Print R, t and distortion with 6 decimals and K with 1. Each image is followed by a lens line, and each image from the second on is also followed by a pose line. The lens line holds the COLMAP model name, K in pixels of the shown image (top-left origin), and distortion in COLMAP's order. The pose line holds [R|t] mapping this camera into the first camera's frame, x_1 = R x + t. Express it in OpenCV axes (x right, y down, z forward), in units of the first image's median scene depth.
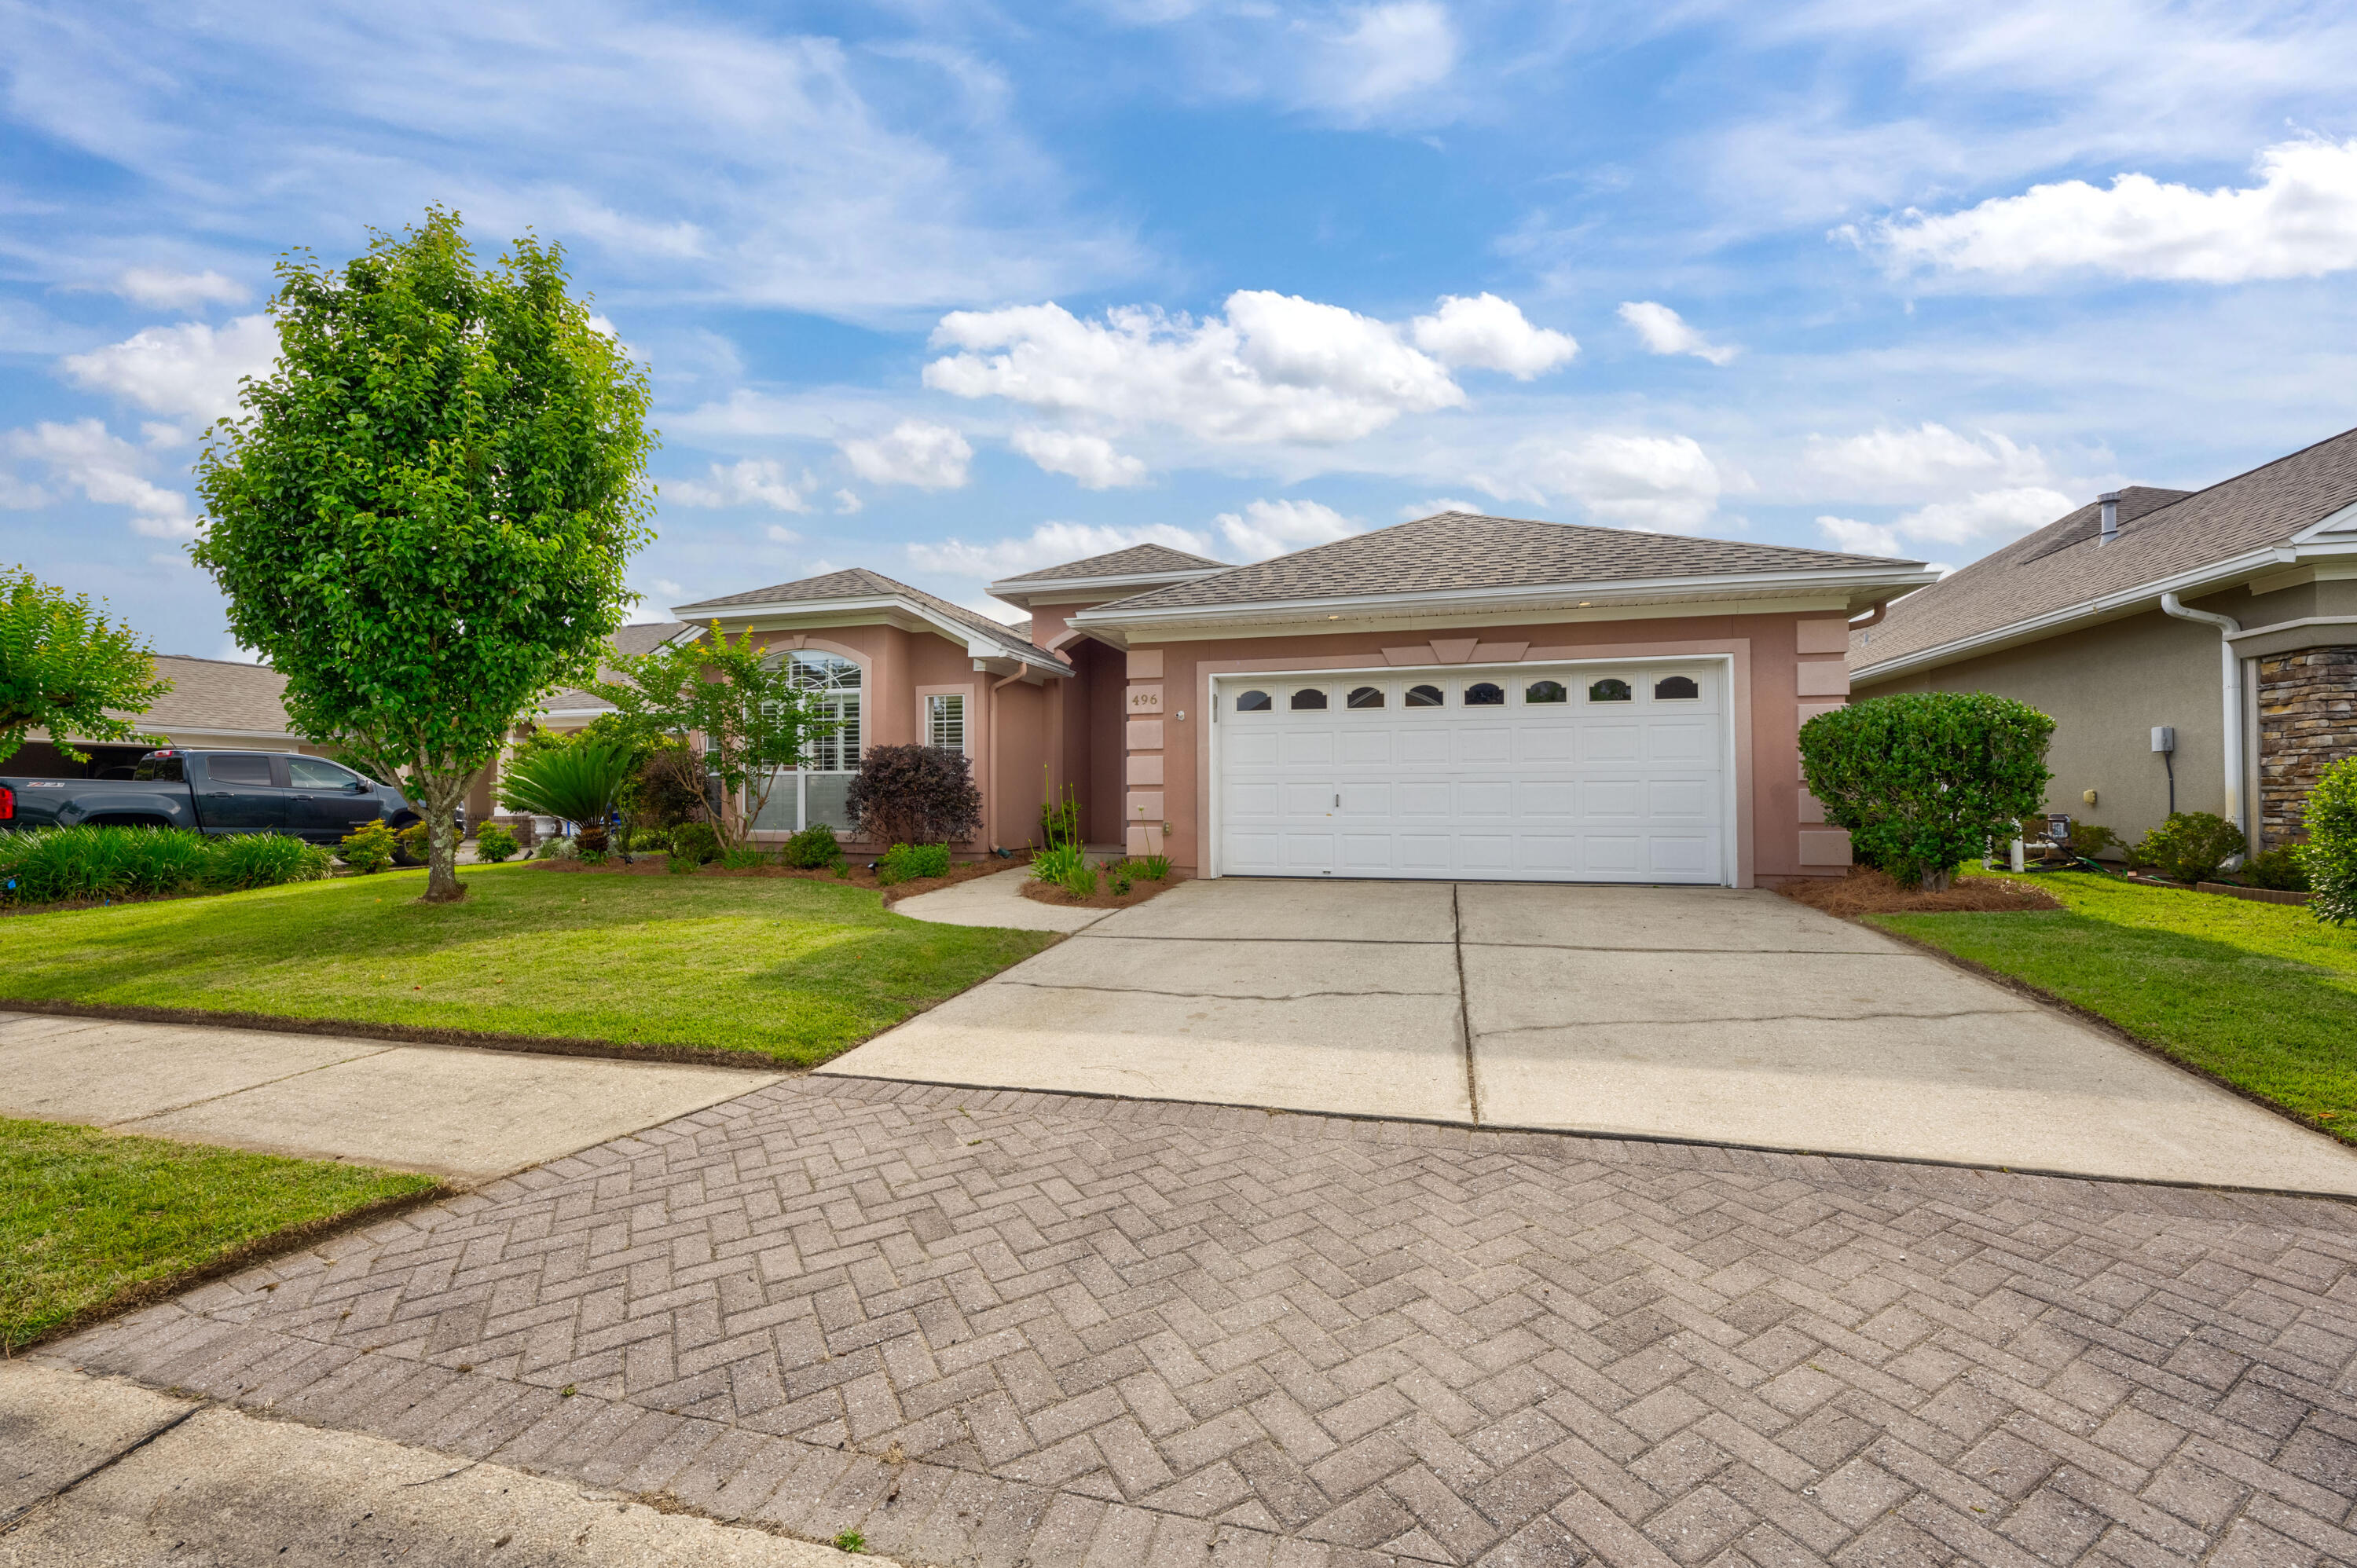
lens RADIAL K [[944.6, 0, 1167.6], [0, 944.6, 779.5], [0, 0, 1]] dist [-0.004643, 0.000054]
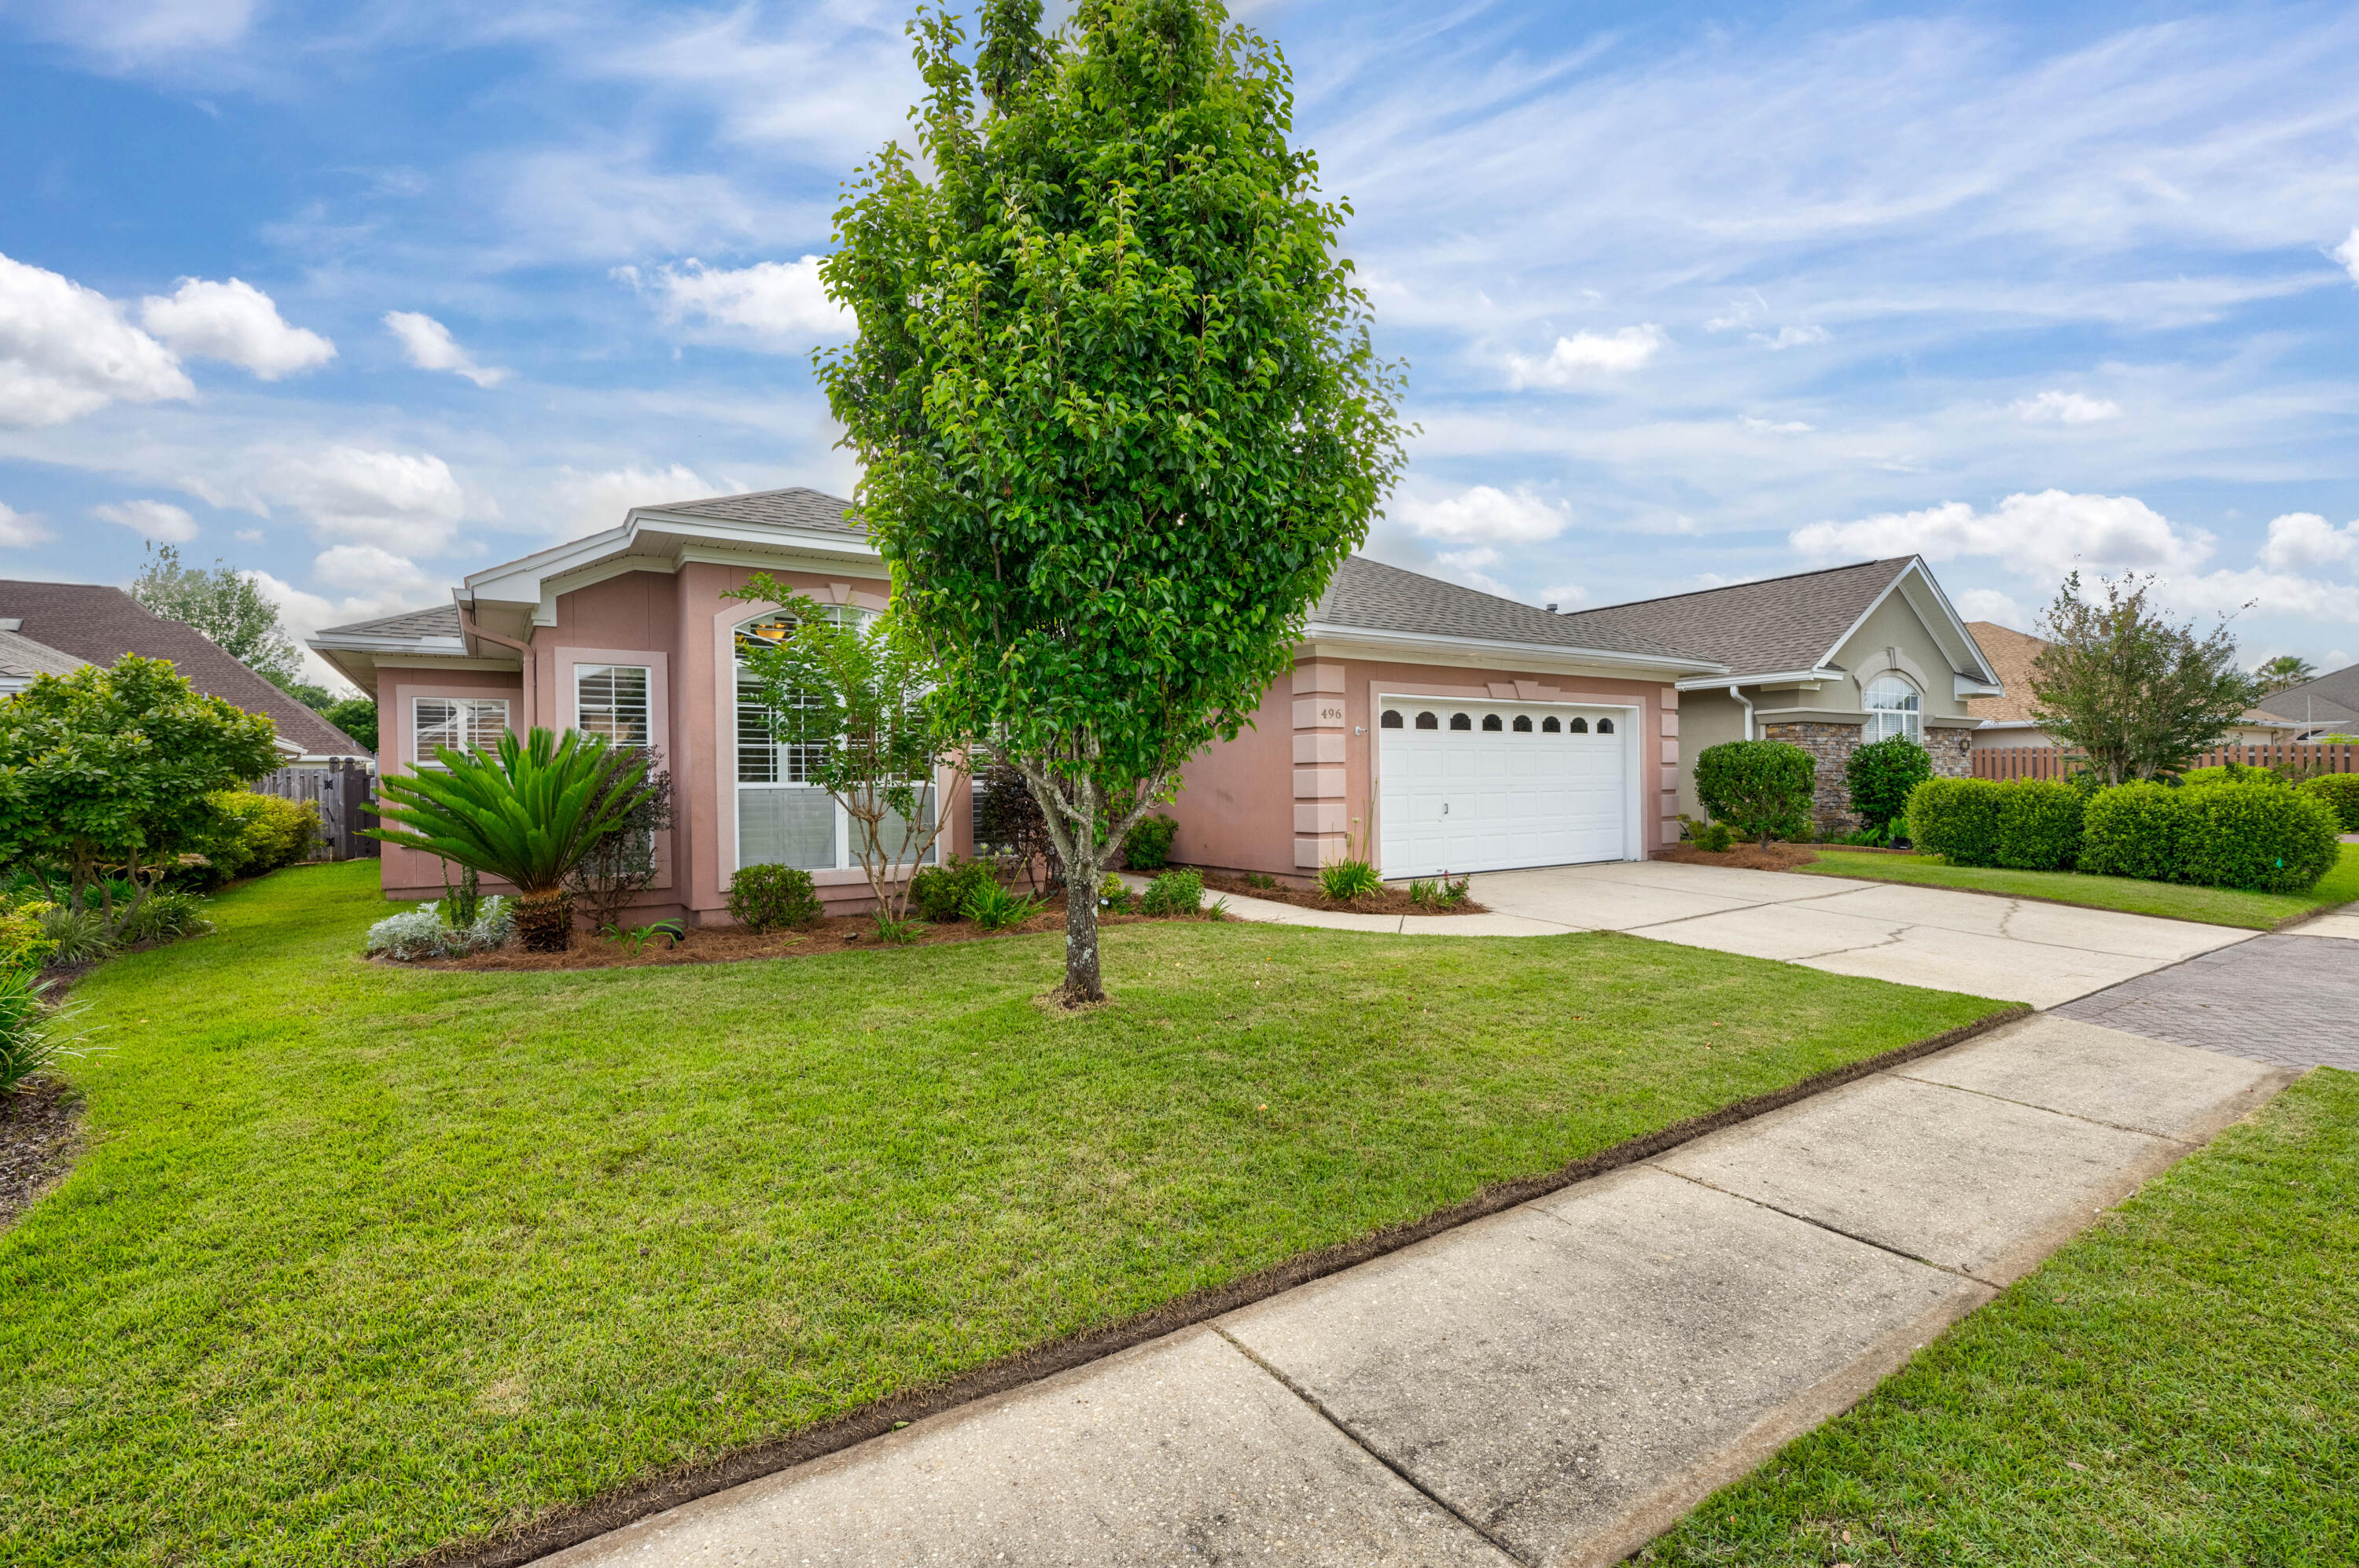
lens RADIAL K [[1088.9, 0, 1170.7], [0, 1088.9, 759.8], [0, 0, 1]] dist [-0.002584, -0.001002]
pose [[0.647457, 0.010348, 0.762032, -1.026782], [-0.004425, 0.999942, -0.009820, -0.022946], [-0.762089, 0.002986, 0.647465, 0.378857]]
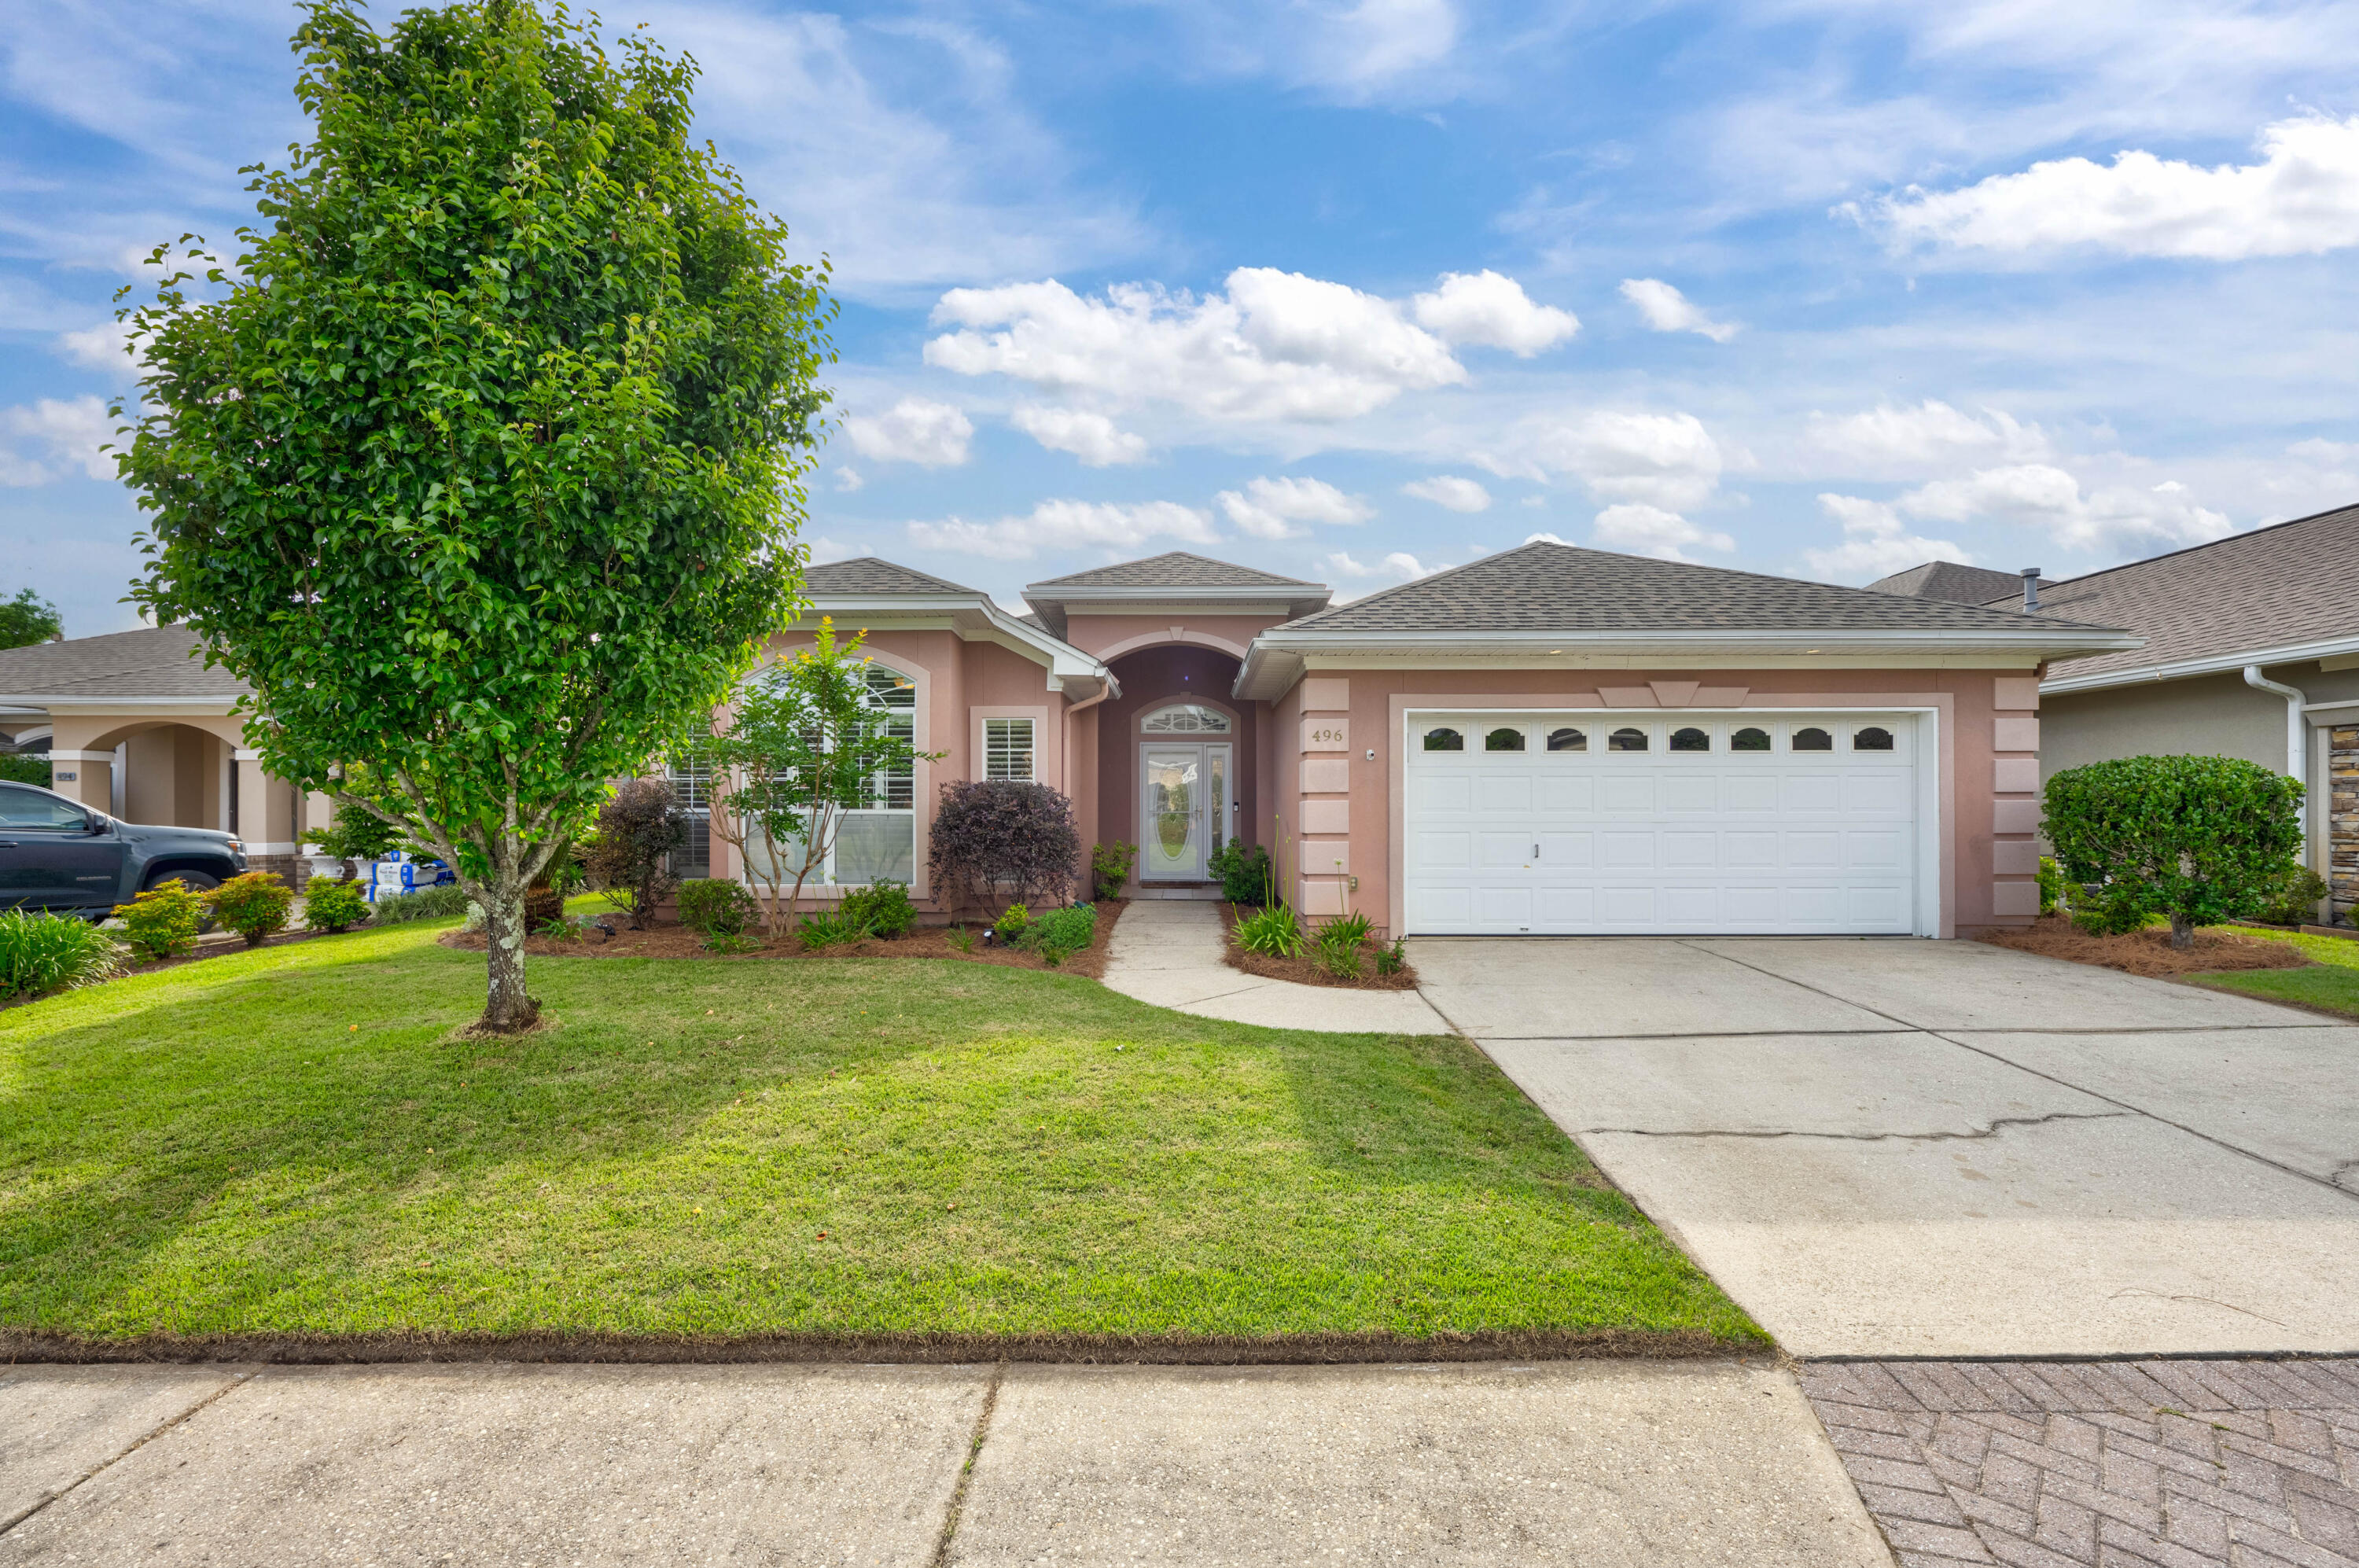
lens RADIAL K [[945.5, 0, 1162.8], [0, 945.5, 801.7], [0, 0, 1]] dist [-0.004643, 0.000054]
pose [[0.966945, 0.003956, 0.254953, -0.393655], [-0.006582, 0.999934, 0.009447, -0.030933], [-0.254899, -0.010812, 0.966907, 0.197918]]
